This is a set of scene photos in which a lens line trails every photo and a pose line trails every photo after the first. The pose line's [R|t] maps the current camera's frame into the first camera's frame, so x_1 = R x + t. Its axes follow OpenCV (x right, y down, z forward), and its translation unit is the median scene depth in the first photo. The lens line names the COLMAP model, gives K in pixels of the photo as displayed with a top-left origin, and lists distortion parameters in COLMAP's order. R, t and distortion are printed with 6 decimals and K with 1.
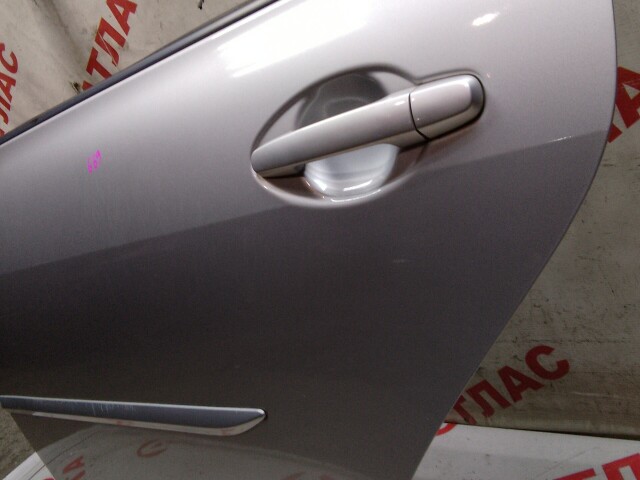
lens RADIAL K [[666.6, 0, 320.0], [0, 666.6, 240.0], [0, 0, 1]] dist [0.015748, 0.009711]
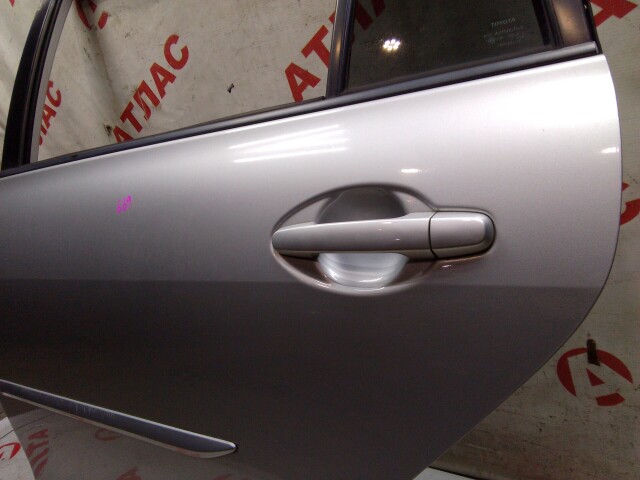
lens RADIAL K [[504.5, 0, 320.0], [0, 504.5, 240.0], [0, 0, 1]] dist [0.005059, -0.010433]
pose [[0.977775, 0.174543, 0.116147, -0.077064], [-0.167753, 0.983621, -0.065949, -0.044954], [-0.125756, 0.045000, 0.991040, 0.070143]]
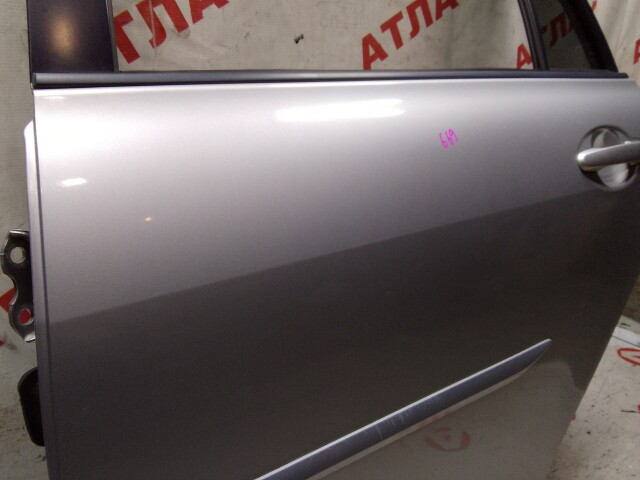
lens RADIAL K [[504.5, 0, 320.0], [0, 504.5, 240.0], [0, 0, 1]] dist [0.005059, -0.010433]
pose [[0.309782, 0.111646, 0.944230, -0.922737], [0.163659, 0.971999, -0.168623, 0.113003], [-0.936617, 0.206768, 0.282836, 0.812910]]
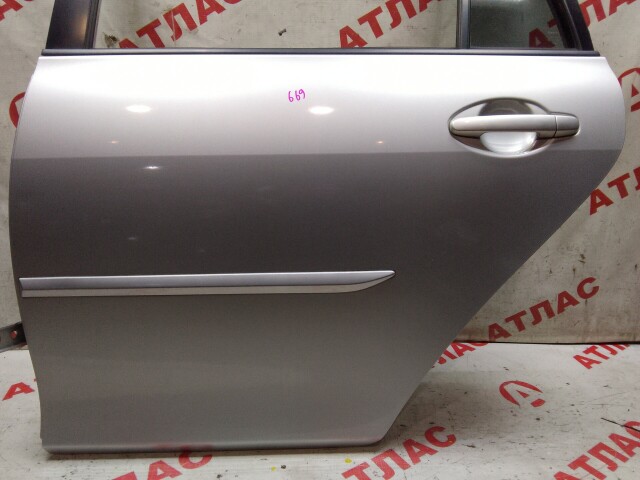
lens RADIAL K [[504.5, 0, 320.0], [0, 504.5, 240.0], [0, 0, 1]] dist [0.005059, -0.010433]
pose [[0.711280, 0.216938, 0.668594, -0.789048], [-0.101002, 0.972855, -0.208211, 0.337385], [-0.695614, 0.080567, 0.713884, 0.165694]]
